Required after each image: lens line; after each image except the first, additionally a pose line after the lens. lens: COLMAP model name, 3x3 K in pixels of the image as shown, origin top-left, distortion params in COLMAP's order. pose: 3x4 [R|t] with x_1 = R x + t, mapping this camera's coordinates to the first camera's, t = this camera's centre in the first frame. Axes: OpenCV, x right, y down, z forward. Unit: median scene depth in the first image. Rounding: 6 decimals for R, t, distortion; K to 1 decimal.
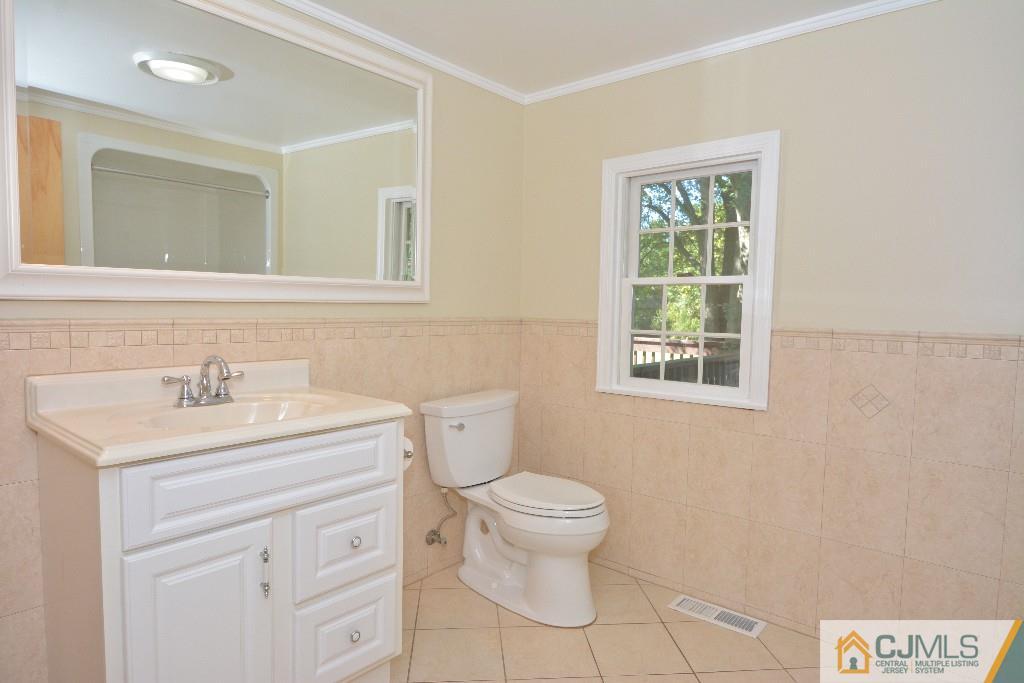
lens RADIAL K [[606.5, 0, 512.0], [0, 606.5, 341.5], [0, 0, 1]] dist [0.007988, -0.002544]
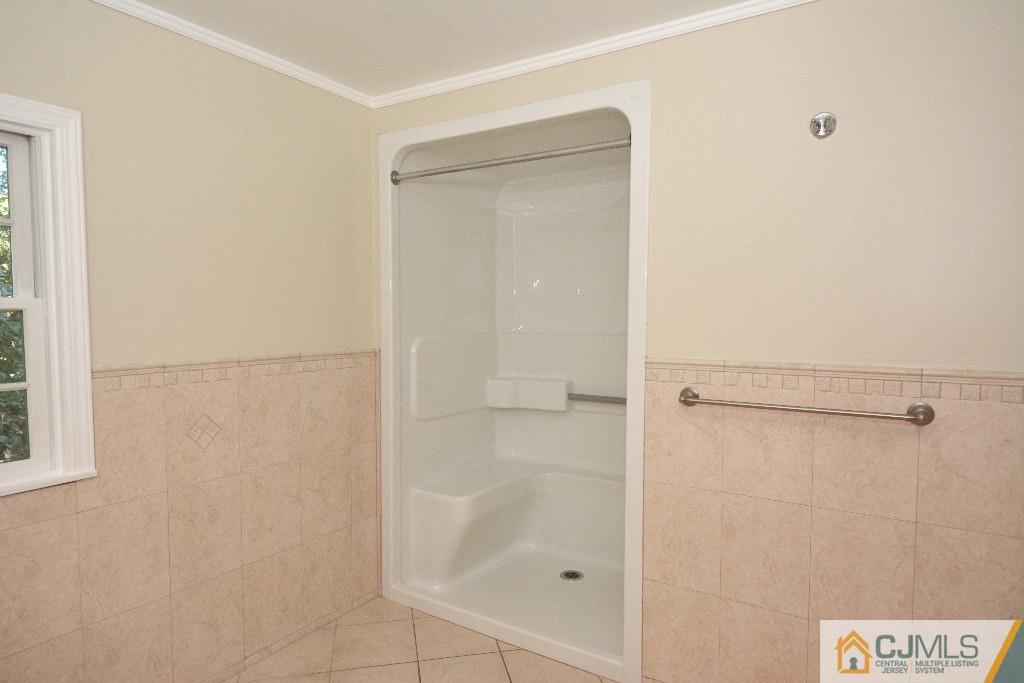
lens RADIAL K [[606.5, 0, 512.0], [0, 606.5, 341.5], [0, 0, 1]] dist [0.007988, -0.002544]
pose [[-0.131552, -0.067618, 0.989000, -0.436067], [0.054622, 0.995661, 0.075339, -0.092370], [-0.989803, 0.063932, -0.127288, 0.609046]]
